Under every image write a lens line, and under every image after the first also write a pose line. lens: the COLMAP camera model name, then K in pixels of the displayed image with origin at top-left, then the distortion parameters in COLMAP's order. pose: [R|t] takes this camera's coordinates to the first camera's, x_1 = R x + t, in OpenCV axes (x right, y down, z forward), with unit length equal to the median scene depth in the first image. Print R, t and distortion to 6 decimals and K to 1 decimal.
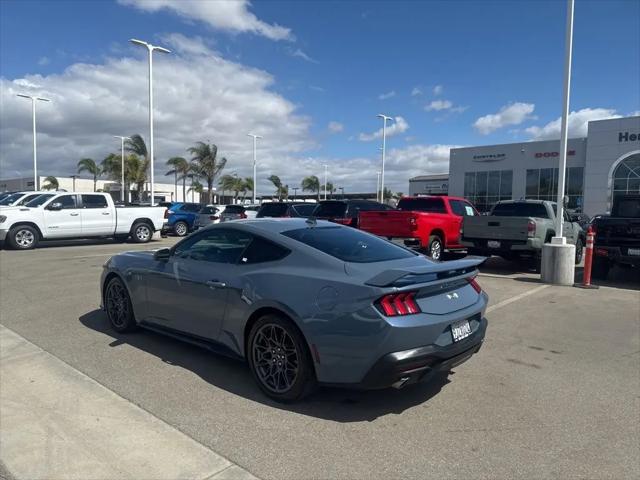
lens RADIAL K [[445.7, 0, 320.0], [0, 445.7, 240.0], [0, 0, 1]] dist [0.042191, -0.054990]
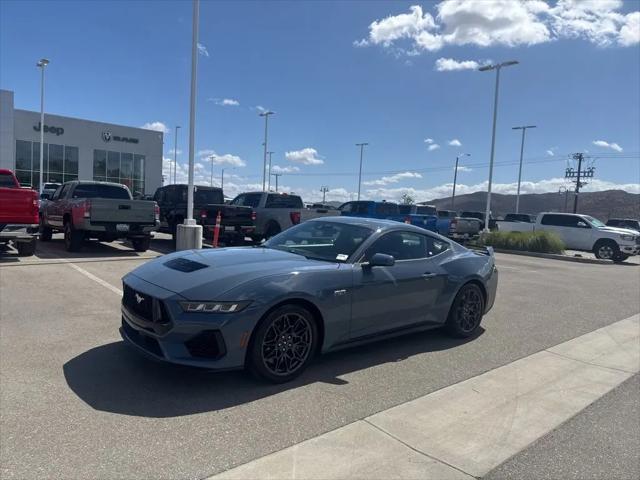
lens RADIAL K [[445.7, 0, 320.0], [0, 445.7, 240.0], [0, 0, 1]] dist [0.042191, -0.054990]
pose [[0.137161, -0.072471, 0.987894, -0.366420], [0.004182, 0.997354, 0.072584, -0.022088], [-0.990540, -0.005825, 0.137101, 0.278276]]
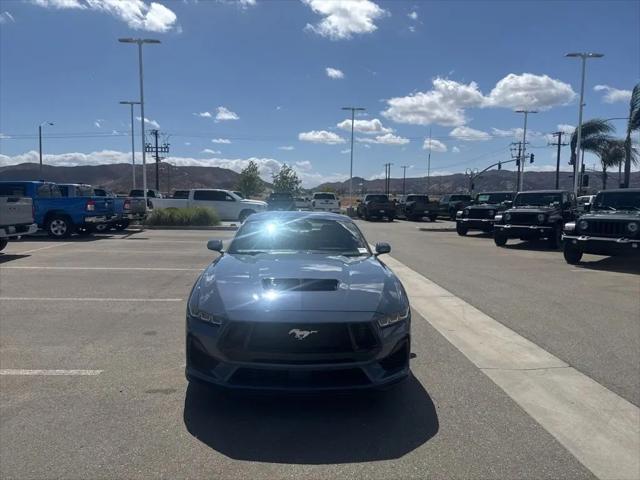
lens RADIAL K [[443.8, 0, 320.0], [0, 443.8, 240.0], [0, 0, 1]] dist [0.034630, -0.059489]
pose [[-0.691894, -0.091120, 0.716226, -0.289366], [0.020626, 0.989105, 0.145762, -0.042164], [-0.721704, 0.115625, -0.682477, 0.520298]]
